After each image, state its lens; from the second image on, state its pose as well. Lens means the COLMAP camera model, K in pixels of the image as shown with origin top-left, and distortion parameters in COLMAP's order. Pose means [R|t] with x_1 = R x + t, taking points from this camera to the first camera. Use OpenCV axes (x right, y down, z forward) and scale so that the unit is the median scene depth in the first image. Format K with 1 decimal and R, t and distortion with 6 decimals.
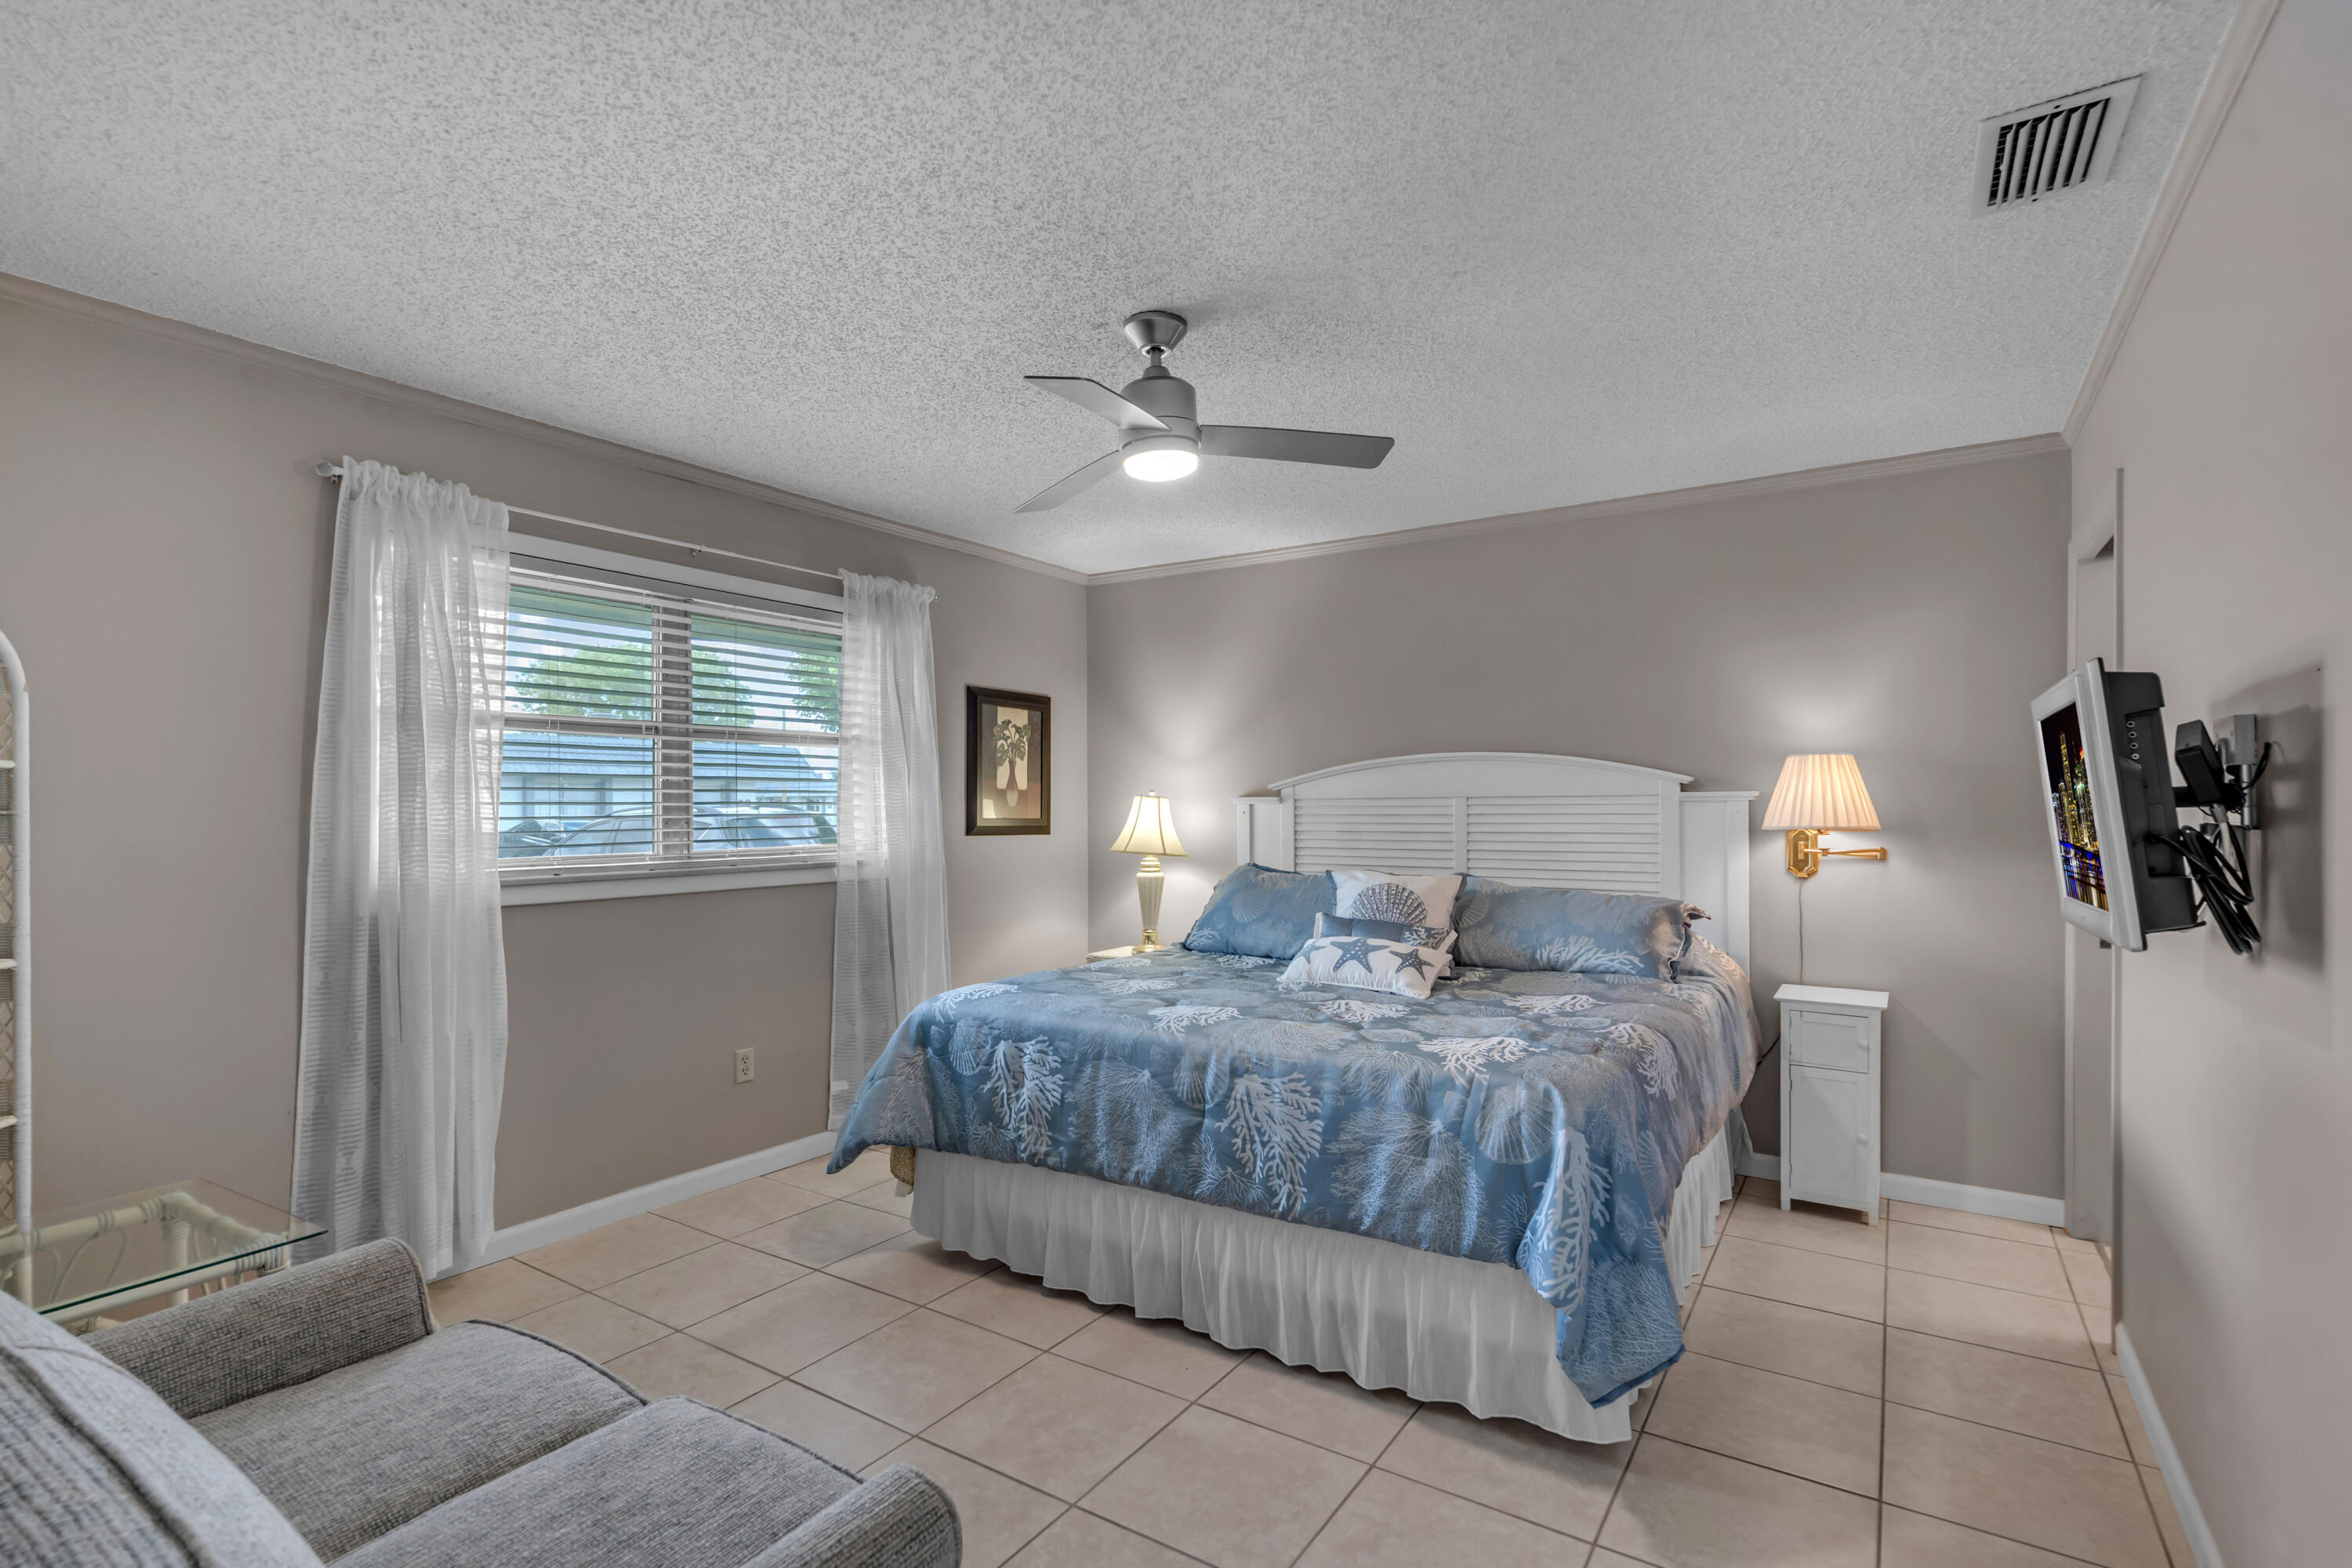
lens RADIAL K [[1097.8, 0, 1179.7], [0, 1097.8, 820.4], [0, 0, 1]] dist [-0.001934, -0.000247]
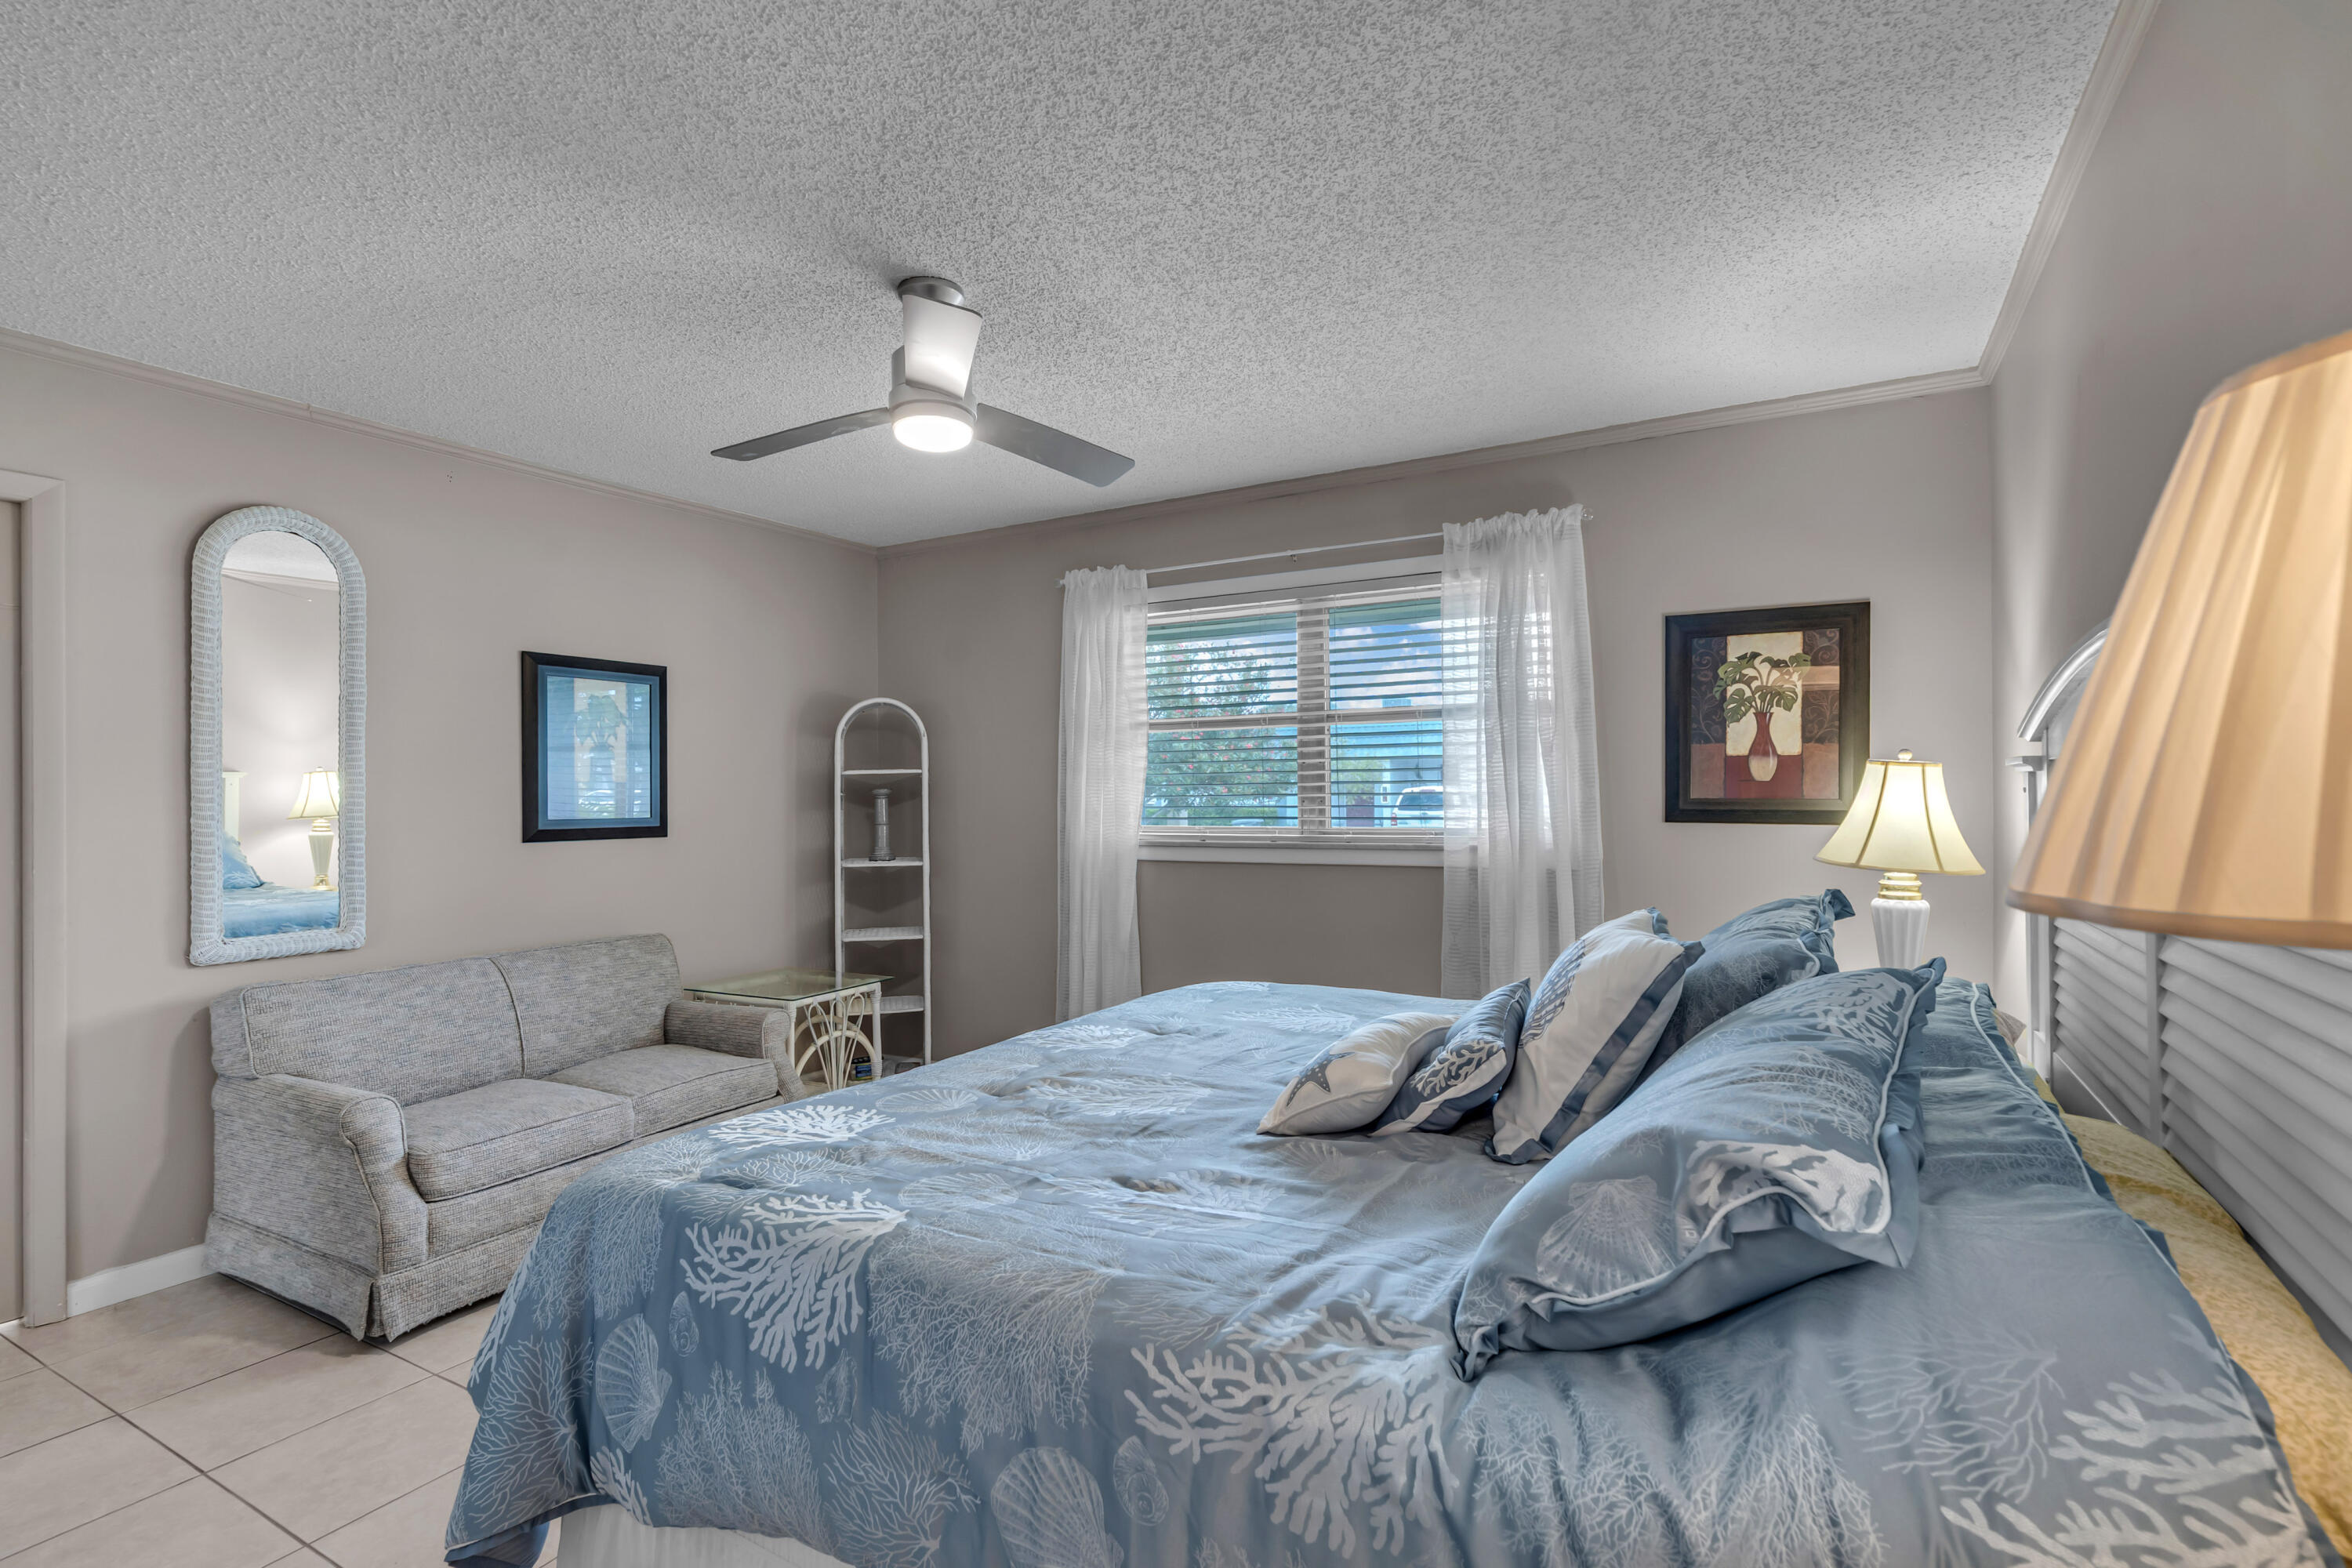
lens RADIAL K [[1128.7, 0, 1176.0], [0, 1128.7, 784.0], [0, 0, 1]] dist [0.002433, 0.000731]
pose [[0.056125, -0.008506, -0.998388, 0.841909], [-0.004182, 0.999953, -0.008755, -0.005503], [0.998415, 0.004667, 0.056087, 1.001492]]
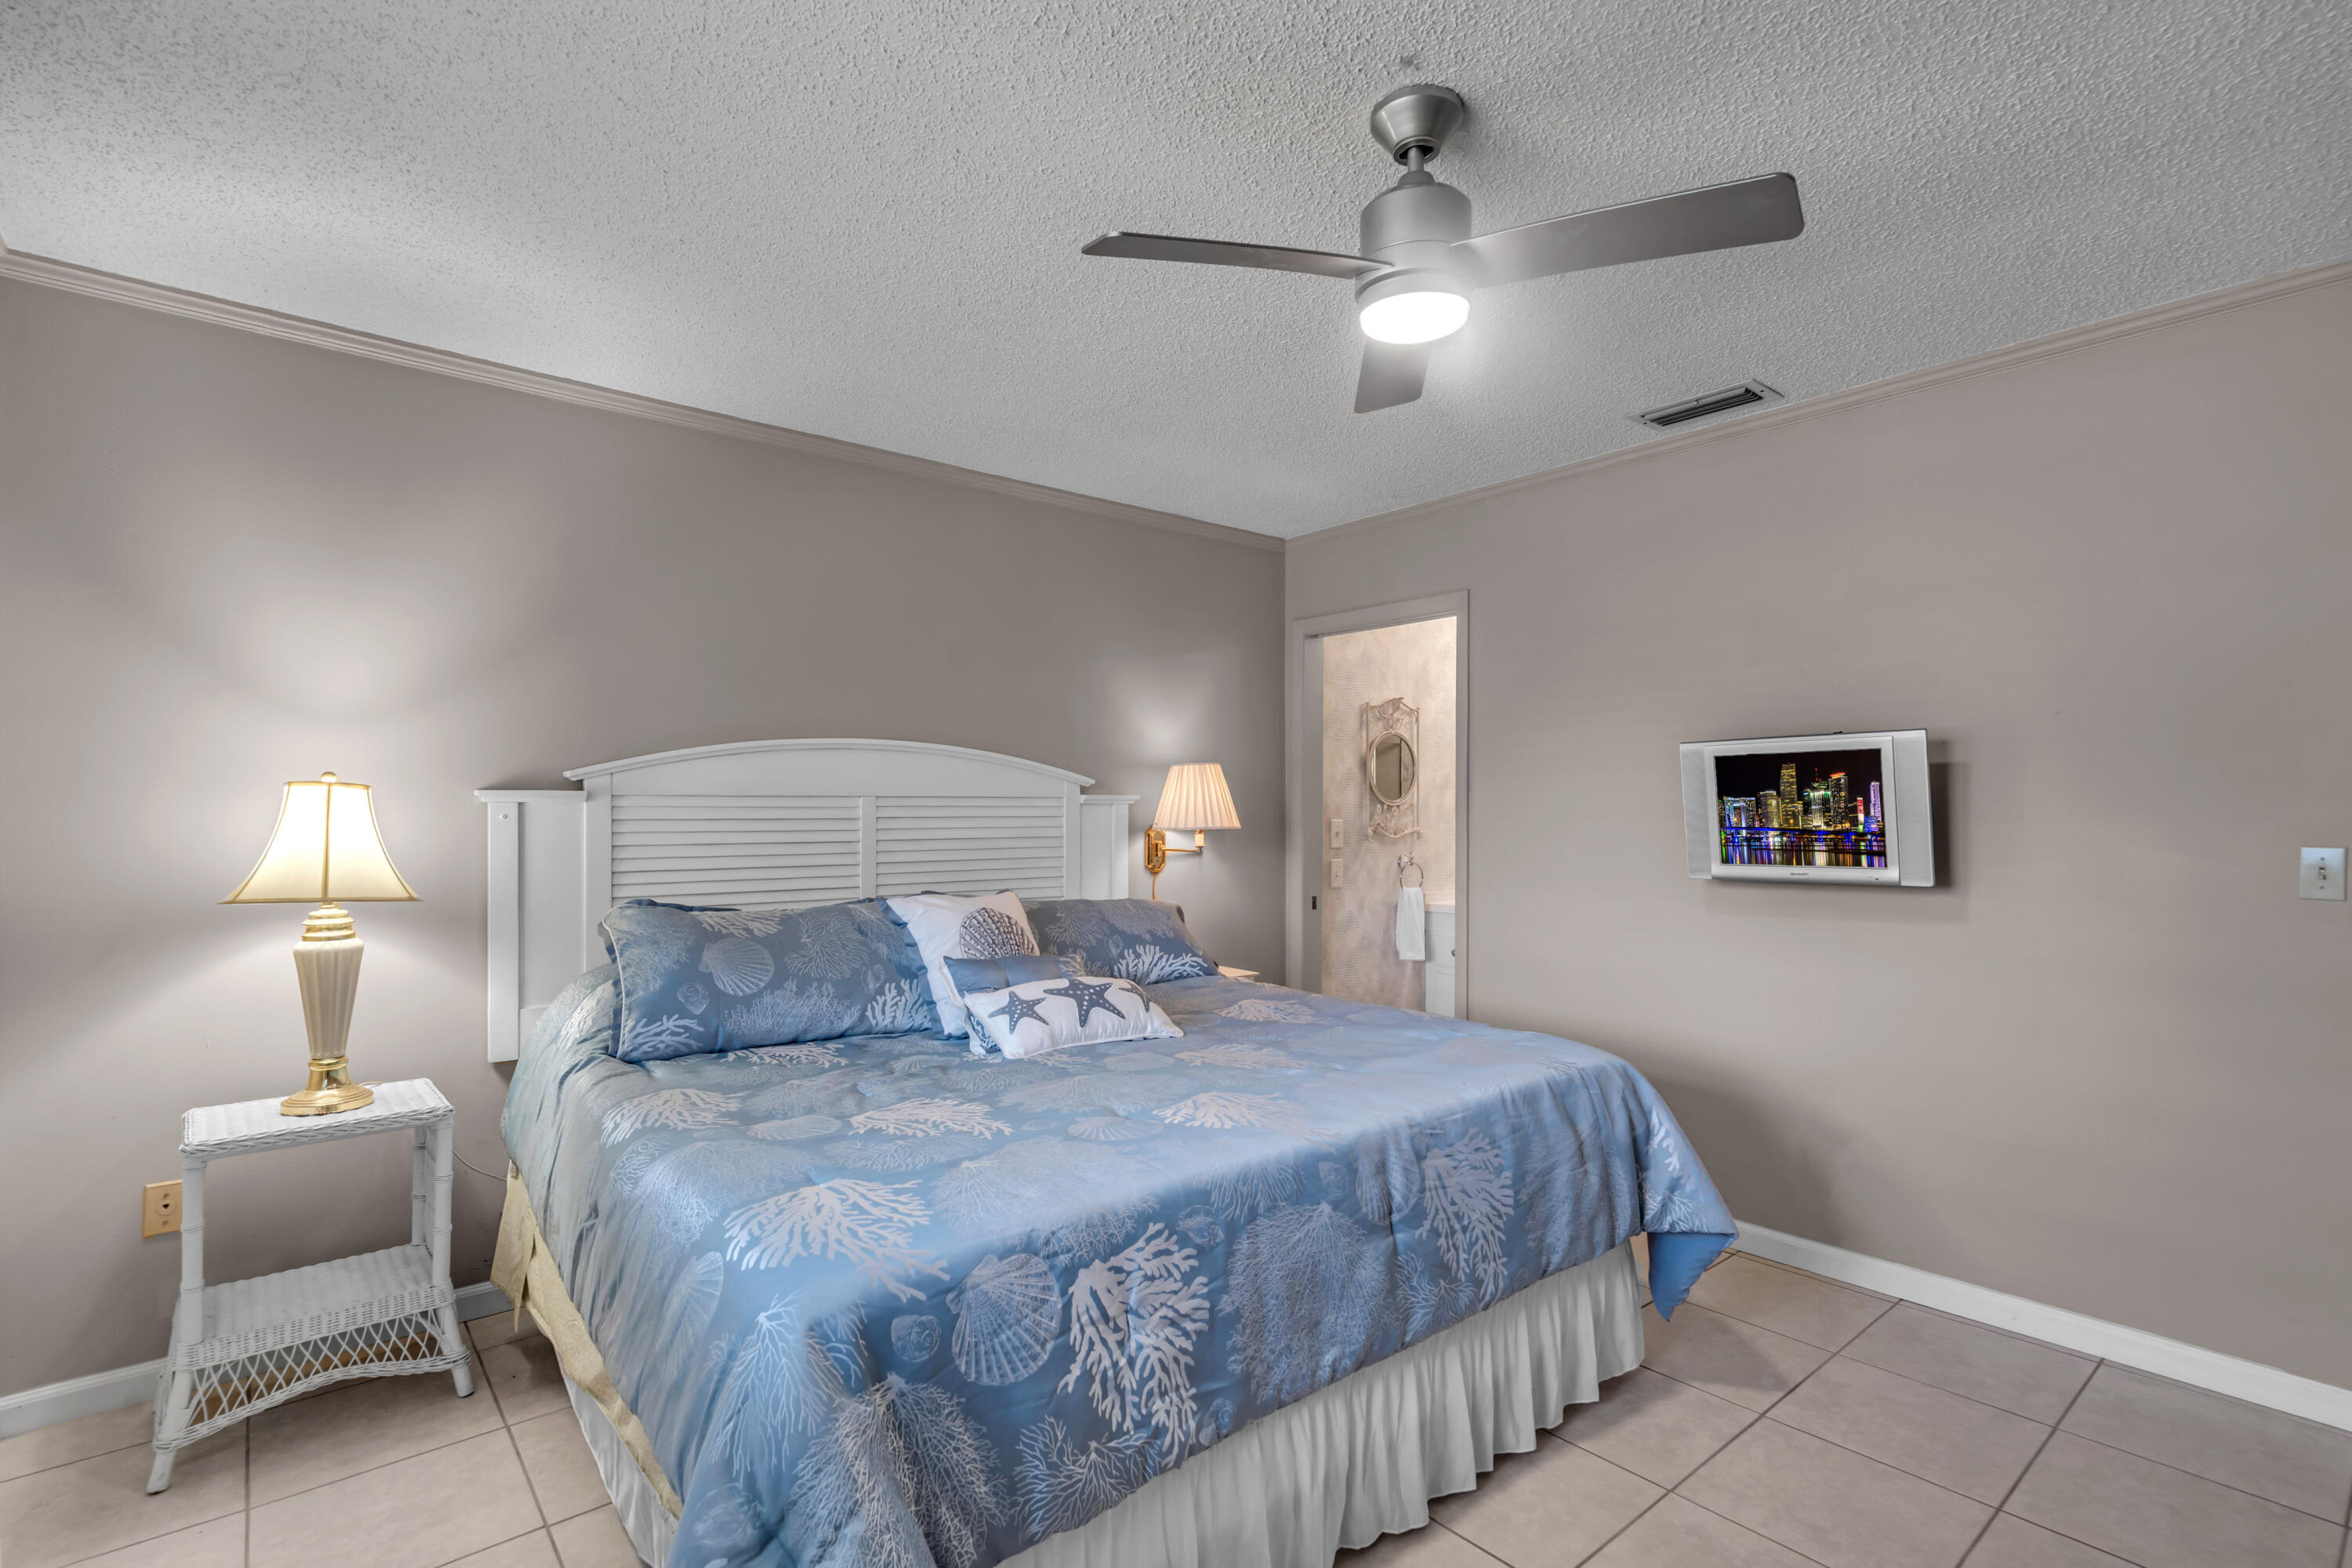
lens RADIAL K [[1097.8, 0, 1179.7], [0, 1097.8, 820.4], [0, 0, 1]] dist [-0.001934, -0.000247]
pose [[0.290939, -0.004080, 0.956733, -0.626459], [0.009142, 0.999957, 0.001484, -0.004117], [-0.956698, 0.008315, 0.290964, 0.811541]]
